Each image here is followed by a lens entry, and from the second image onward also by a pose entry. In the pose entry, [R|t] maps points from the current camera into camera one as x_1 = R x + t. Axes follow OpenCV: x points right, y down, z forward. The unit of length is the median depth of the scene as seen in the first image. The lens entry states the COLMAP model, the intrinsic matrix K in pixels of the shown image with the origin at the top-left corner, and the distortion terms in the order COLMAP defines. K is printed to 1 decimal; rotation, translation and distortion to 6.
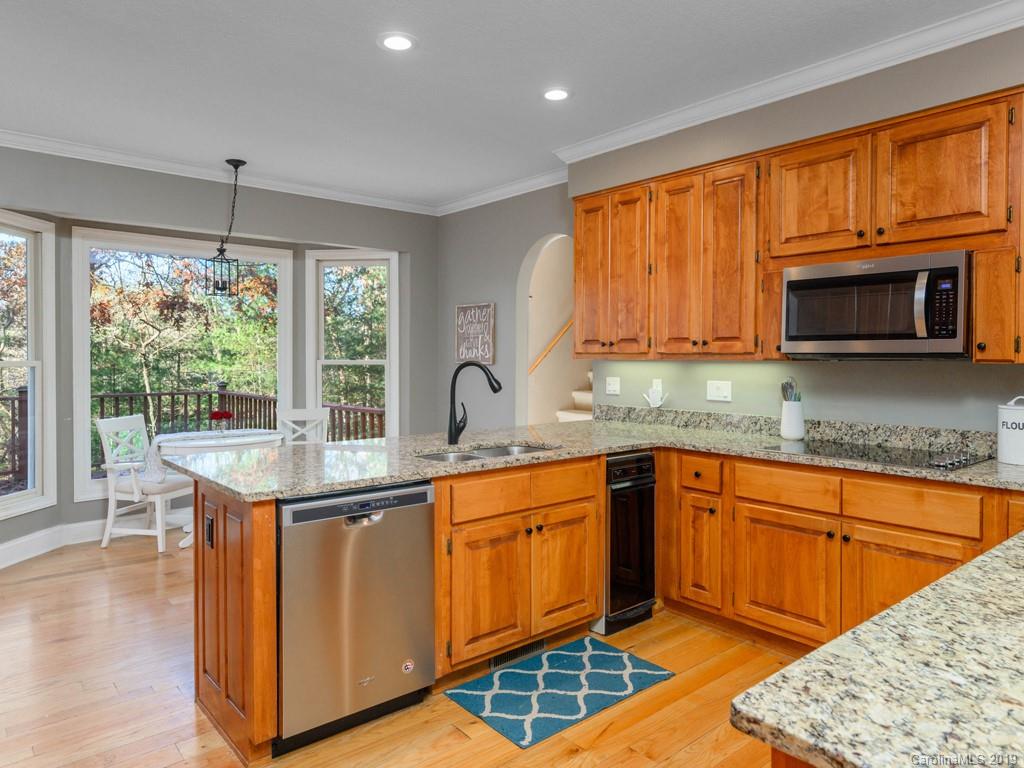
lens RADIAL K [[672.4, 0, 539.2], [0, 672.4, 364.4], [0, 0, 1]] dist [-0.007385, -0.000614]
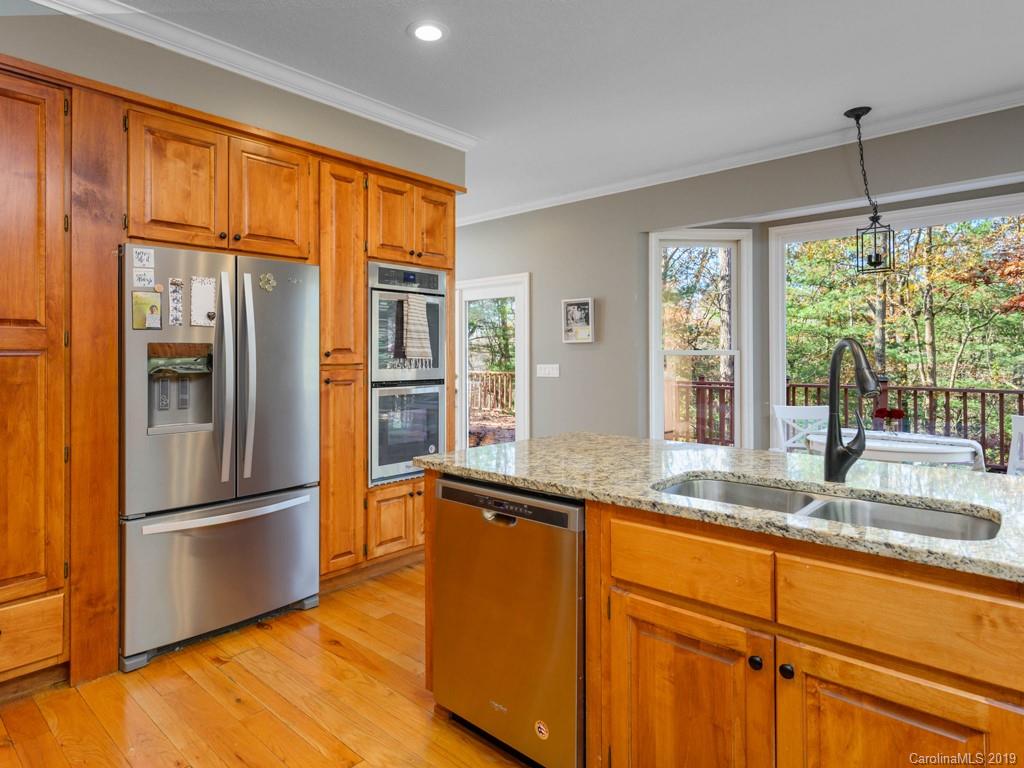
lens RADIAL K [[607.8, 0, 492.5], [0, 607.8, 358.9], [0, 0, 1]] dist [-0.000855, -0.000095]
pose [[0.101322, -0.000538, -0.994854, 0.360585], [-0.004427, 0.999990, -0.000992, 0.016680], [0.994844, 0.004504, 0.101319, 0.637013]]
